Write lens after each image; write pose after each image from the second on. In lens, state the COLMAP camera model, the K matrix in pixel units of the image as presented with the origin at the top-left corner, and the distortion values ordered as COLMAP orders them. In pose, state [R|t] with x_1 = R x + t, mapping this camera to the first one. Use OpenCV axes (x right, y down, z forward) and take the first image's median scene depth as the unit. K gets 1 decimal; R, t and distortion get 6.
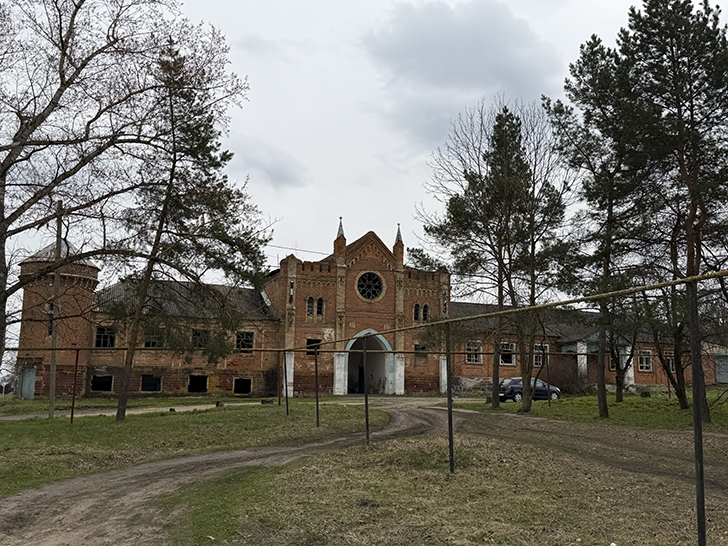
lens RADIAL K [[739.6, 0, 364.0], [0, 739.6, 273.0], [0, 0, 1]] dist [0.134717, -0.007110]
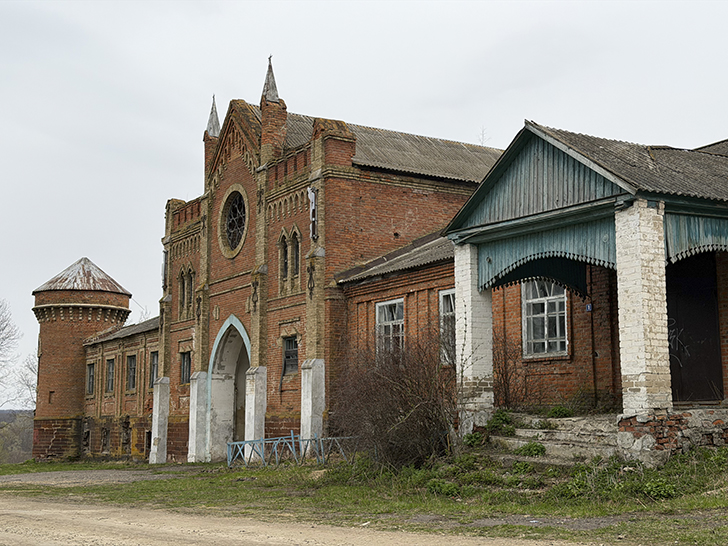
lens RADIAL K [[1005.7, 0, 368.4], [0, 1005.7, 277.4], [0, 0, 1]] dist [0.161328, -0.090168]
pose [[0.187834, -0.158115, -0.969390, 0.627378], [0.172031, 0.976997, -0.126022, 0.145582], [0.967018, -0.143094, 0.210715, 0.961982]]
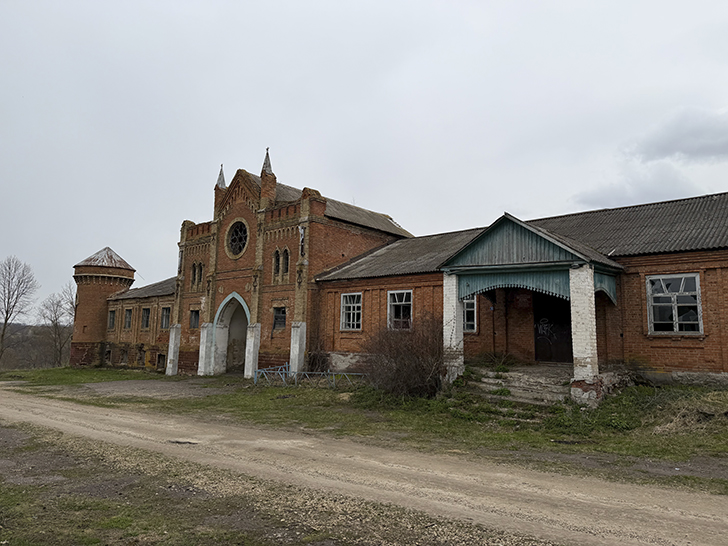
lens RADIAL K [[502.7, 0, 366.8], [0, 502.7, 271.1], [0, 0, 1]] dist [0.194621, -0.382458]
pose [[0.464575, -0.124649, -0.876717, 0.556806], [0.137143, 0.988226, -0.067831, 0.110203], [0.874849, -0.088723, 0.476200, 0.874414]]
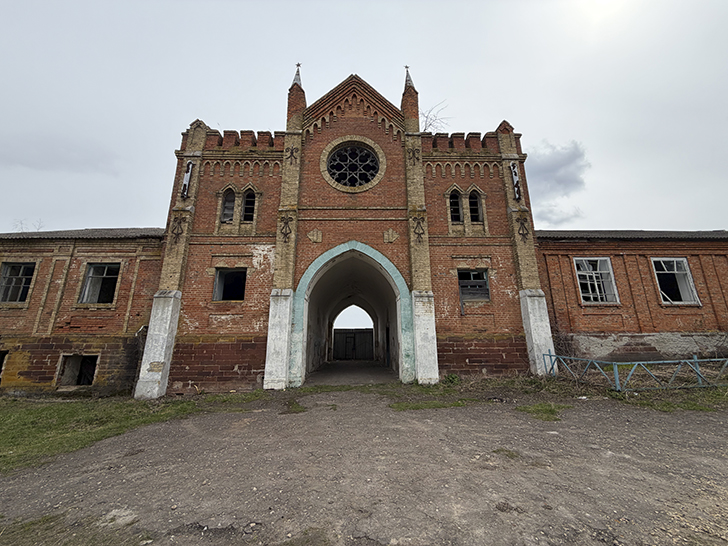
lens RADIAL K [[289.3, 0, 364.0], [0, 289.3, 273.0], [0, 0, 1]] dist [0.002247, -0.000070]
pose [[0.944003, -0.106012, -0.312443, 0.071745], [0.078190, 0.991880, -0.100306, 0.115975], [0.320540, 0.070260, 0.944626, 0.832116]]
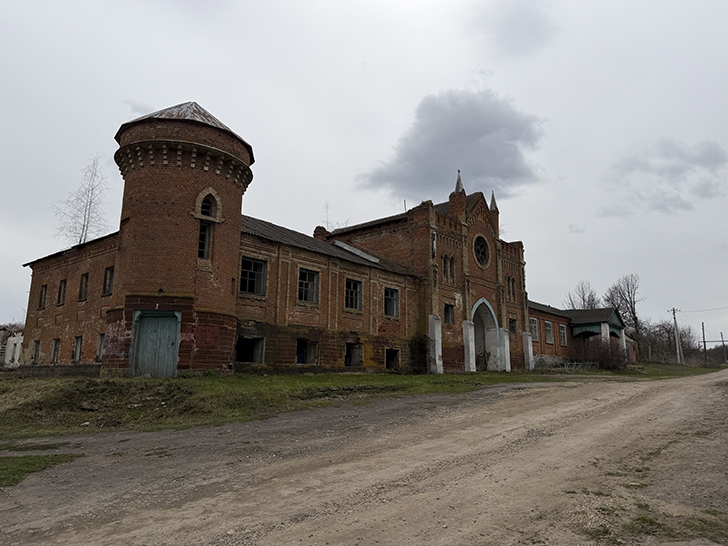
lens RADIAL K [[502.7, 0, 366.8], [0, 502.7, 271.1], [0, 0, 1]] dist [0.194621, -0.382458]
pose [[0.876298, 0.092284, 0.472849, -0.415154], [-0.076913, 0.995692, -0.051788, 0.086651], [-0.475591, 0.009013, 0.879621, 0.528066]]
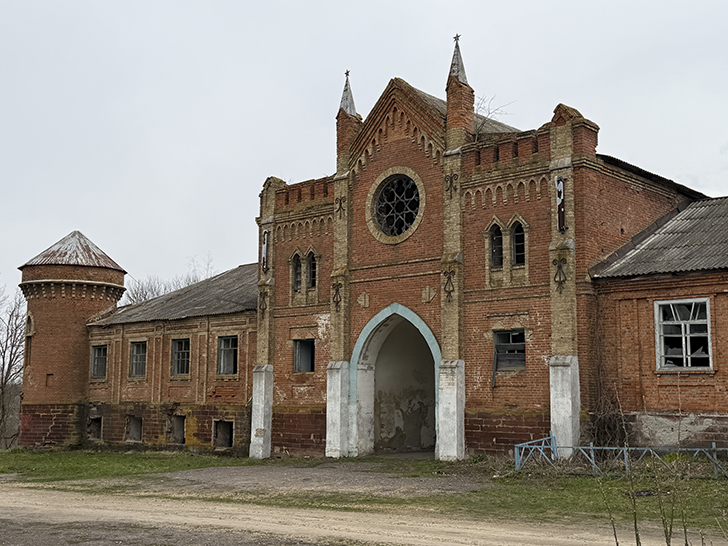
lens RADIAL K [[904.9, 0, 362.7], [0, 904.9, 278.0], [0, 0, 1]] dist [0.142268, -0.052595]
pose [[0.454053, -0.131204, -0.881261, 0.468494], [0.152566, 0.985939, -0.068182, 0.094089], [0.877815, -0.103493, 0.467686, 0.744928]]
